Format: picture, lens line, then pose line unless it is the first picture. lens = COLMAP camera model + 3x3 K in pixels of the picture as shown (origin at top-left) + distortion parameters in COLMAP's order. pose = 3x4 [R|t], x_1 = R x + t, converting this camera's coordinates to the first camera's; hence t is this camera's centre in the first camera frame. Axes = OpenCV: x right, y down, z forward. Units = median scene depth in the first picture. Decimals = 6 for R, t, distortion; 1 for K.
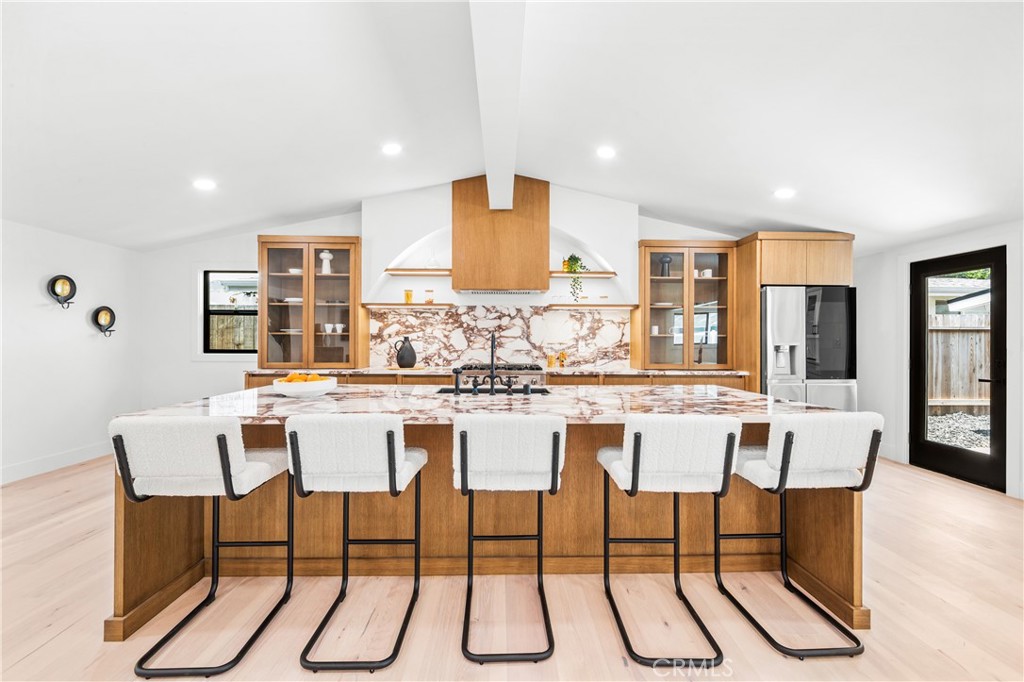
lens RADIAL K [[410.6, 0, 514.6], [0, 410.6, 340.3], [0, 0, 1]] dist [-0.003001, -0.000197]
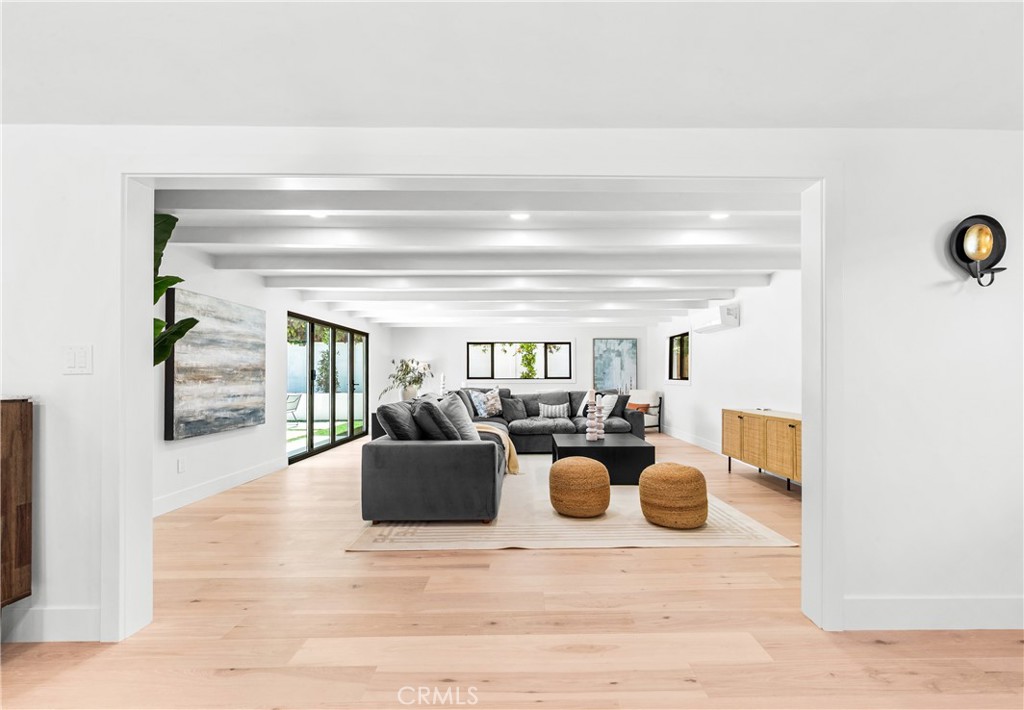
lens RADIAL K [[426.6, 0, 534.2], [0, 426.6, 375.9], [0, 0, 1]] dist [0.001798, 0.000828]
pose [[-0.000012, -0.001552, -0.999999, -0.512909], [-0.001320, 0.999998, -0.001552, 0.019956], [0.999999, 0.001320, -0.000014, 0.410256]]
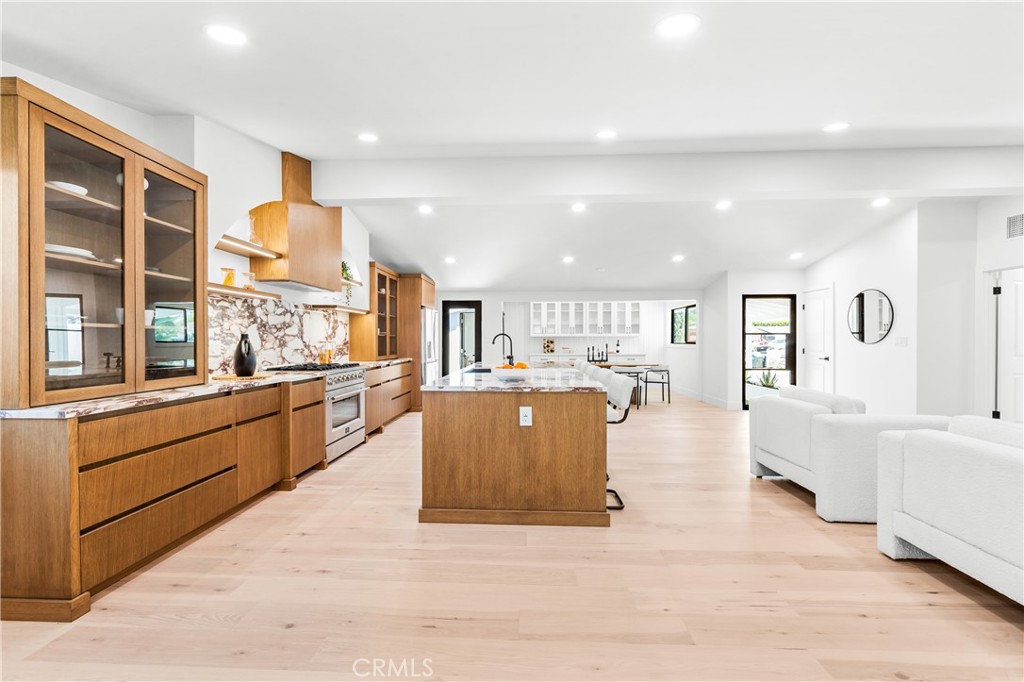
lens RADIAL K [[410.6, 0, 510.3], [0, 410.6, 343.5], [0, 0, 1]] dist [-0.003001, -0.000197]
pose [[0.076144, -0.012280, 0.997021, -0.933341], [0.000821, 0.999925, 0.012253, -0.000584], [-0.997096, -0.000114, 0.076148, 0.456776]]
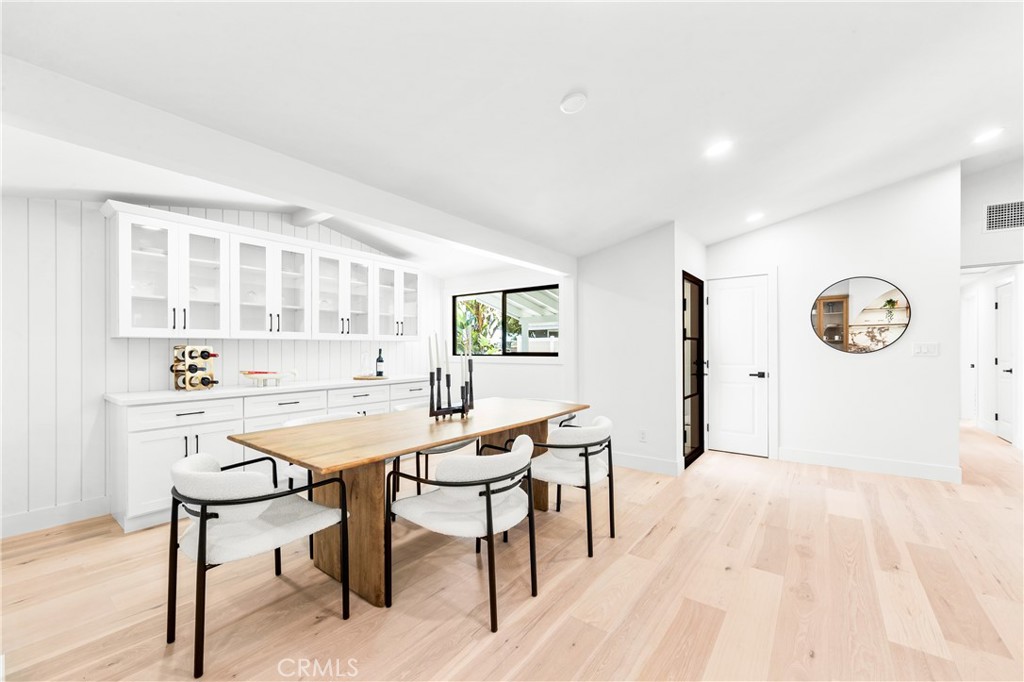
lens RADIAL K [[410.6, 0, 511.6], [0, 410.6, 349.1], [0, 0, 1]] dist [-0.003001, -0.000197]
pose [[-0.776948, -0.001318, 0.629564, 0.396928], [-0.000485, 0.999999, 0.001495, 0.006389], [-0.629565, 0.000856, -0.776947, 0.625987]]
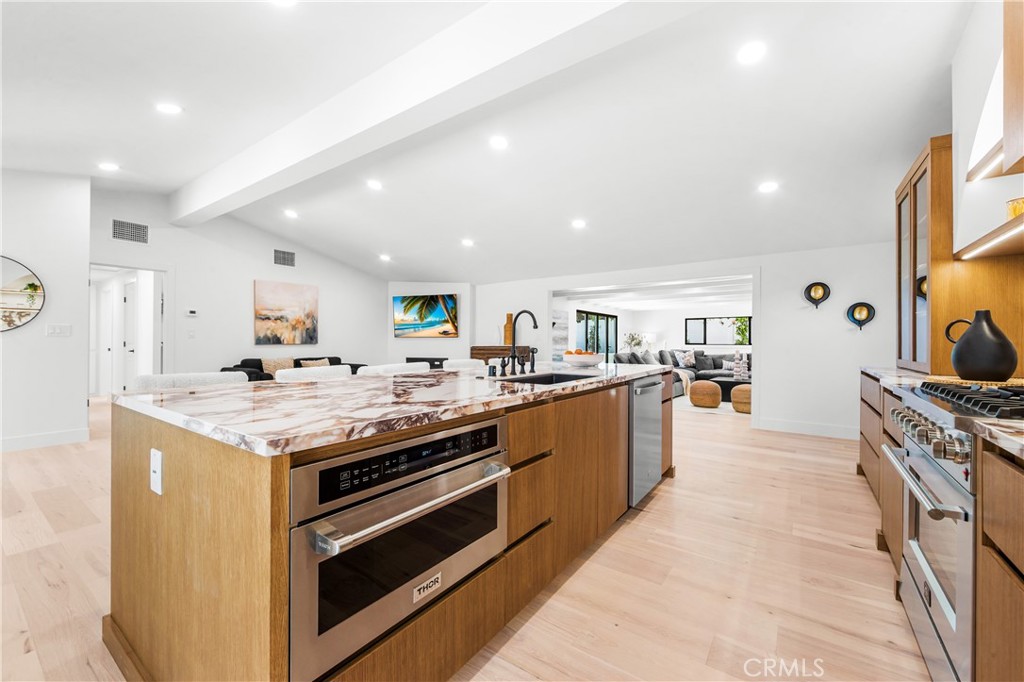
lens RADIAL K [[410.6, 0, 510.4], [0, 410.6, 342.4], [0, 0, 1]] dist [-0.003001, -0.000197]
pose [[-0.604084, -0.004995, -0.796905, 0.388576], [-0.007097, 0.999974, -0.000888, 0.028731], [0.796889, 0.005119, -0.604104, 0.835352]]
